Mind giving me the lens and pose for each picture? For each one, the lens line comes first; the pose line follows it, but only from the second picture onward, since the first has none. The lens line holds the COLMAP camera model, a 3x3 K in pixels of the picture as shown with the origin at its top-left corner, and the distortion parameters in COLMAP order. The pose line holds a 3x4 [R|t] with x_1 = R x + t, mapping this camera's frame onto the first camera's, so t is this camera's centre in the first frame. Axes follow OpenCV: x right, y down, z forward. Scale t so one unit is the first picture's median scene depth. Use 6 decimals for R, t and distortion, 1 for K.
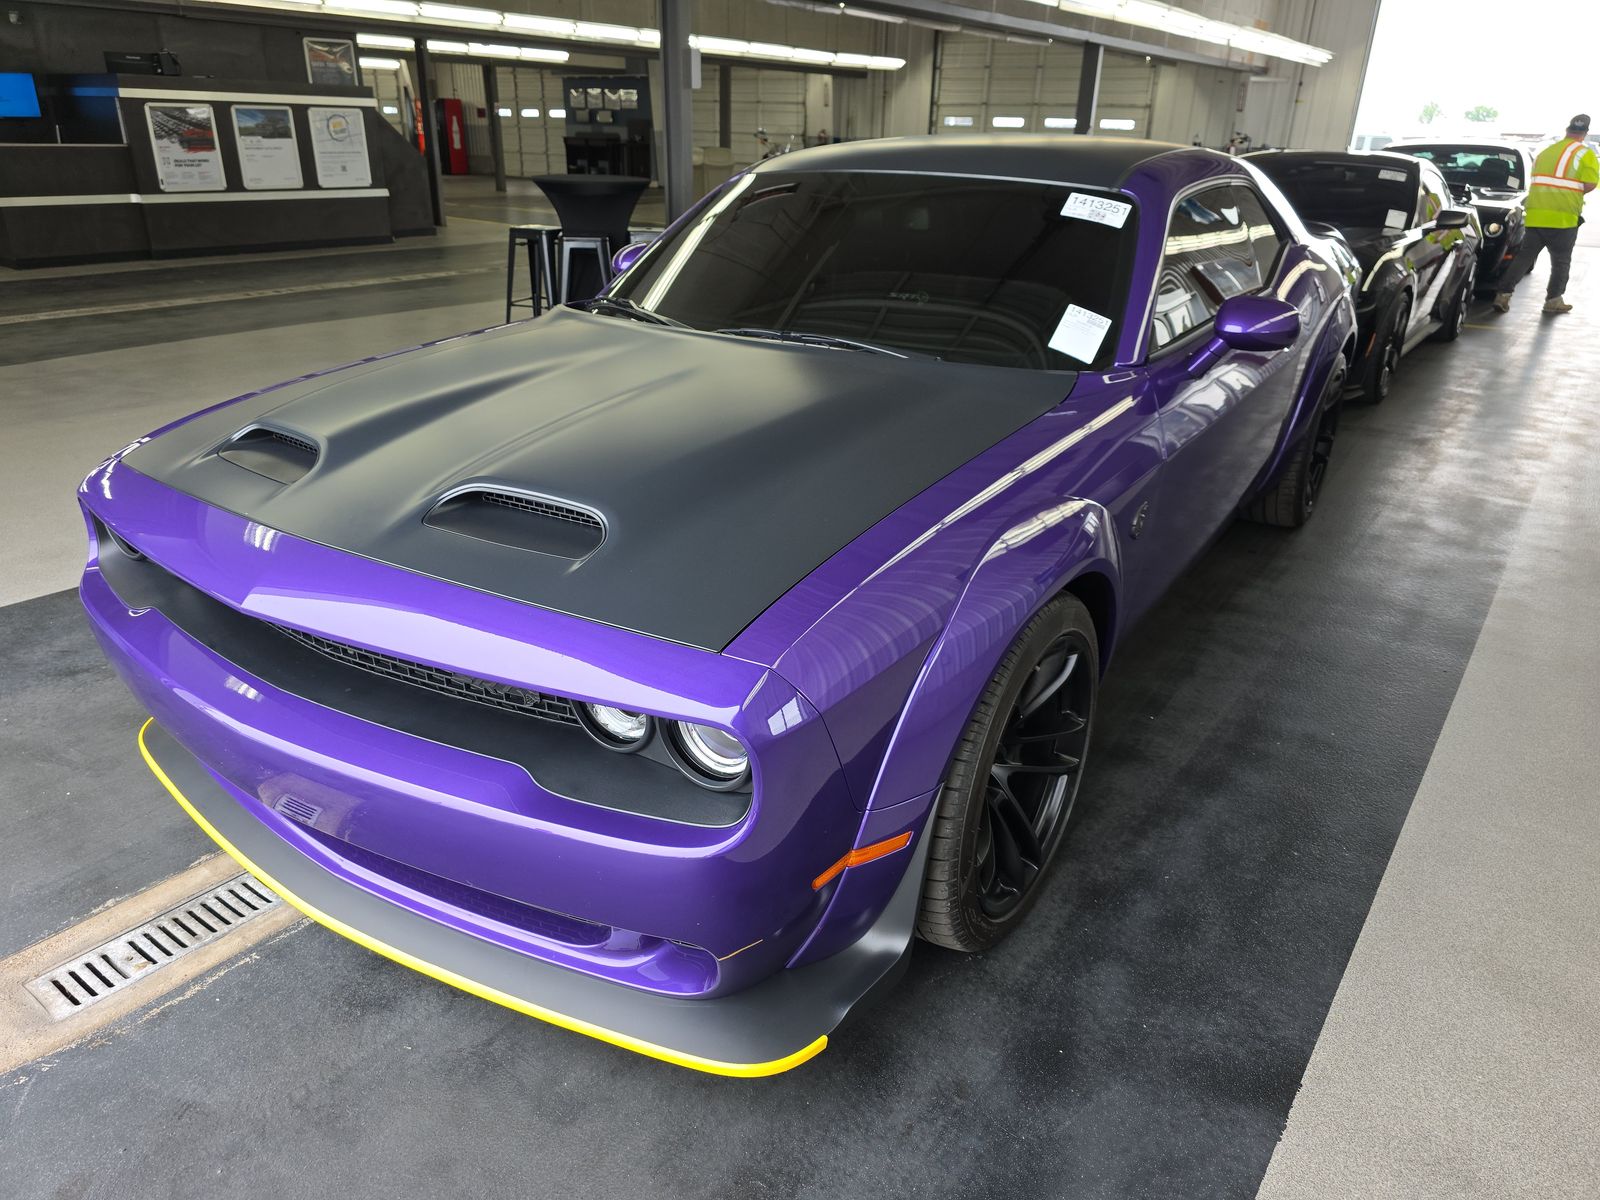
lens RADIAL K [[1076.0, 0, 771.3], [0, 1076.0, 607.4], [0, 0, 1]] dist [0.056869, -0.055294]
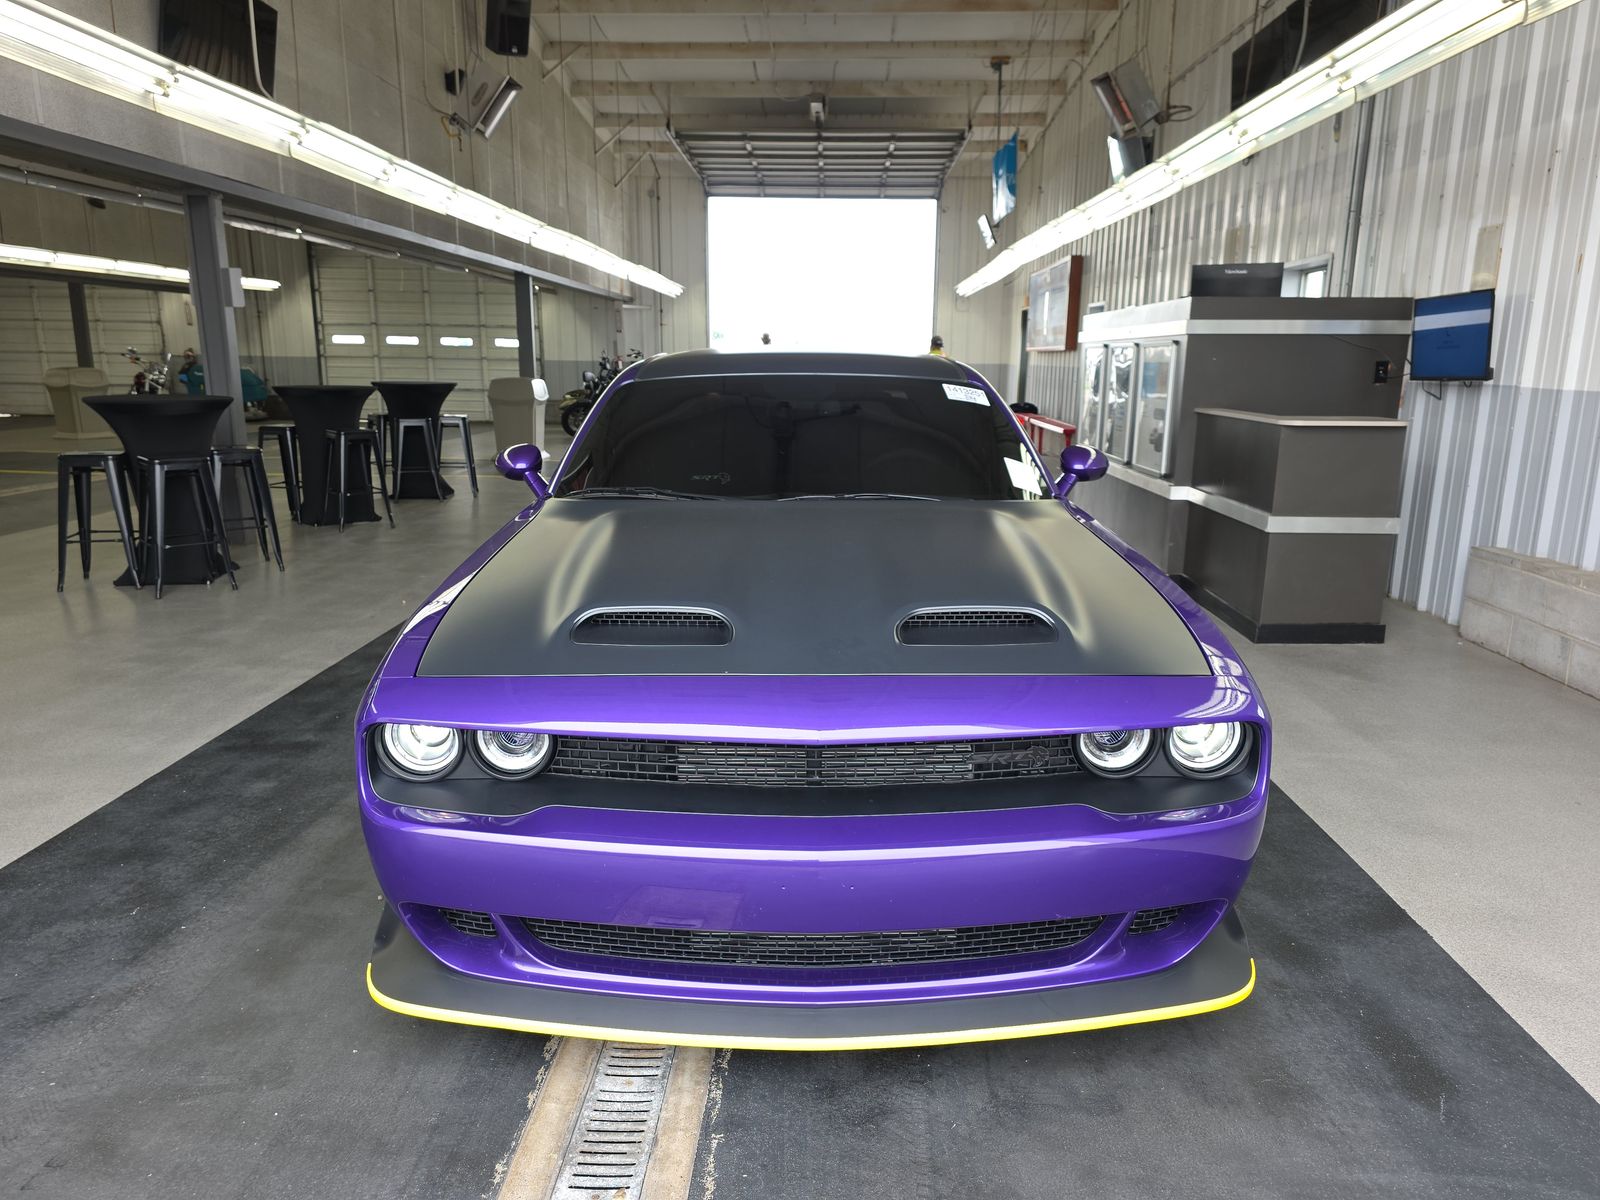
lens RADIAL K [[1094.0, 0, 800.0], [0, 1094.0, 600.0], [0, 0, 1]] dist [0.009458, -0.004173]
pose [[0.821861, -0.136548, 0.553081, -0.083119], [0.237251, 0.964691, -0.114379, -0.001245], [-0.517934, 0.225223, 0.825239, 0.004184]]
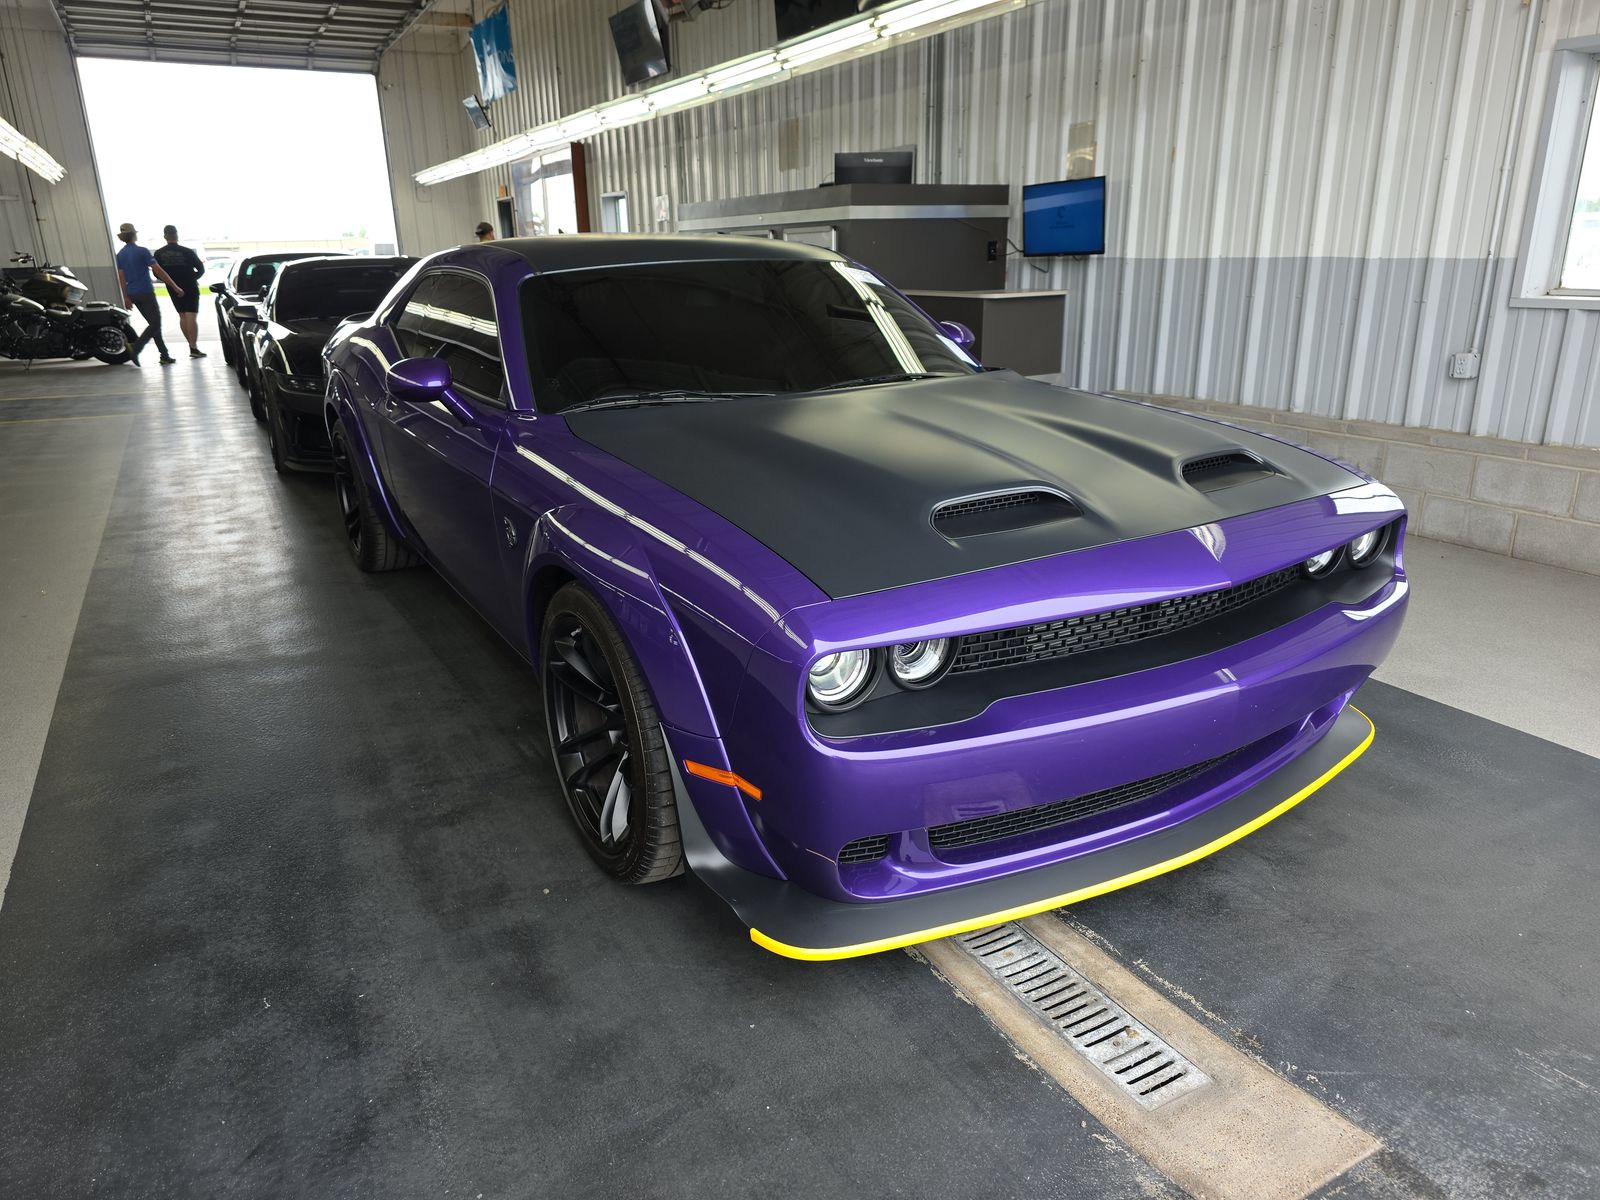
lens RADIAL K [[1071.0, 0, 800.0], [0, 1071.0, 600.0], [0, 0, 1]] dist [0.047272, -0.037324]
pose [[0.420780, -0.309707, 0.852658, -0.131840], [0.392189, 0.909646, 0.136865, -0.026294], [-0.818005, 0.276813, 0.504224, 0.059548]]
